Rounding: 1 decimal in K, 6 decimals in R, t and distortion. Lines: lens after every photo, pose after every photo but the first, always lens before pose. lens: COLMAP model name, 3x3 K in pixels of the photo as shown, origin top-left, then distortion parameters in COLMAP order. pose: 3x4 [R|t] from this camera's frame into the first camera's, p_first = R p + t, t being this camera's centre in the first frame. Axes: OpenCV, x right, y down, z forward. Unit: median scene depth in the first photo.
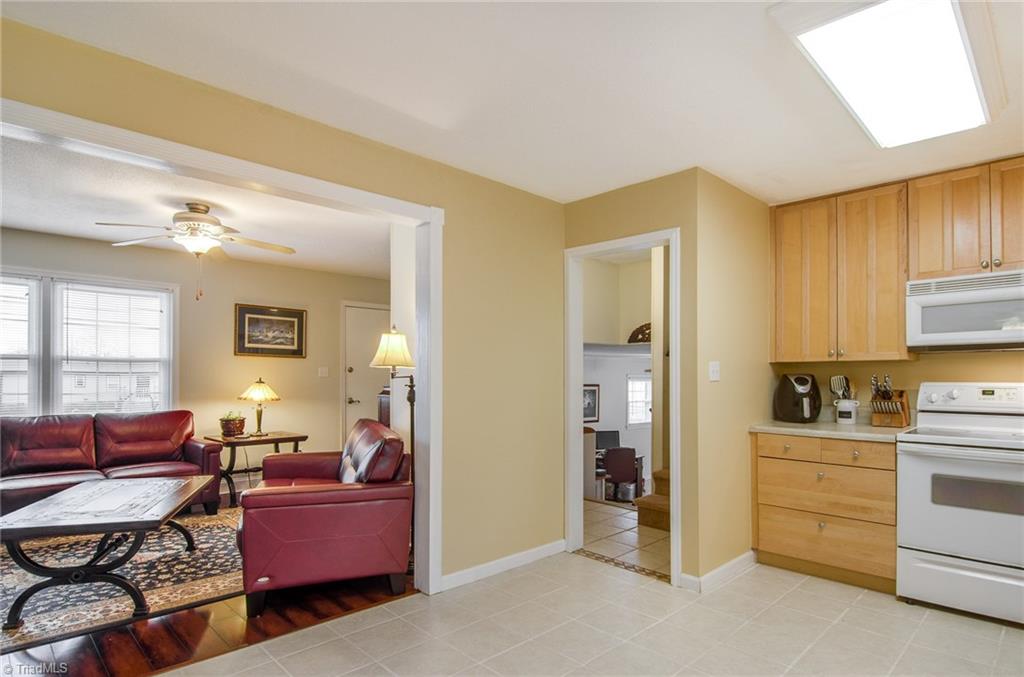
lens RADIAL K [[548.7, 0, 519.9], [0, 548.7, 376.4], [0, 0, 1]] dist [-0.008864, -0.006575]
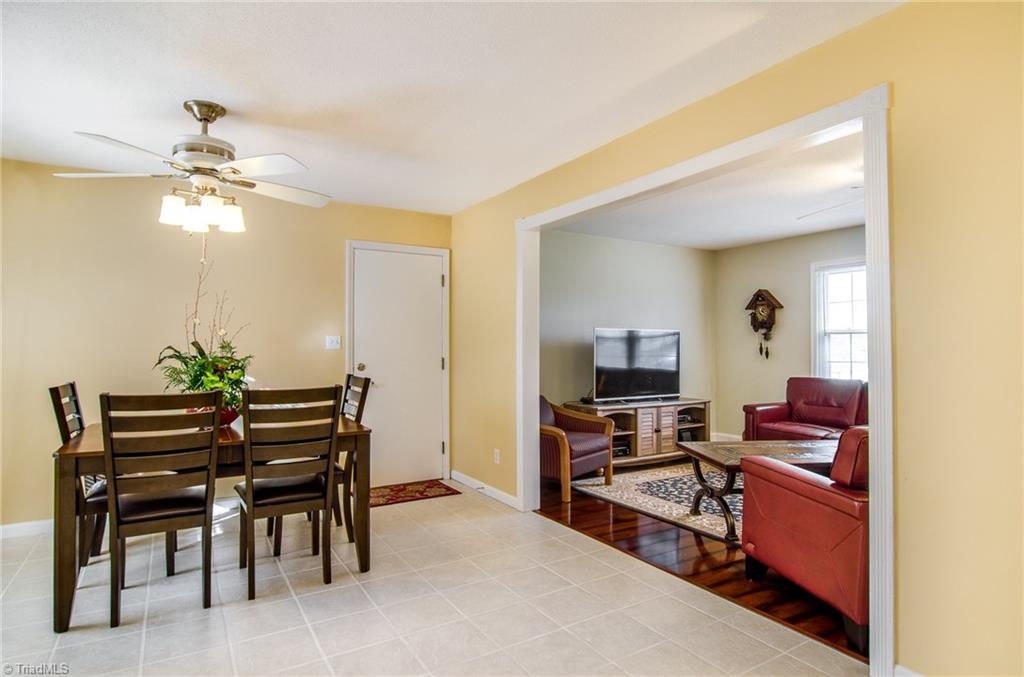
lens RADIAL K [[548.7, 0, 510.0], [0, 548.7, 333.4], [0, 0, 1]] dist [-0.008864, -0.006575]
pose [[-0.237916, -0.030047, -0.970821, 0.498595], [0.001465, 0.999509, -0.031295, 0.006047], [0.971285, -0.008868, -0.237756, 0.636268]]
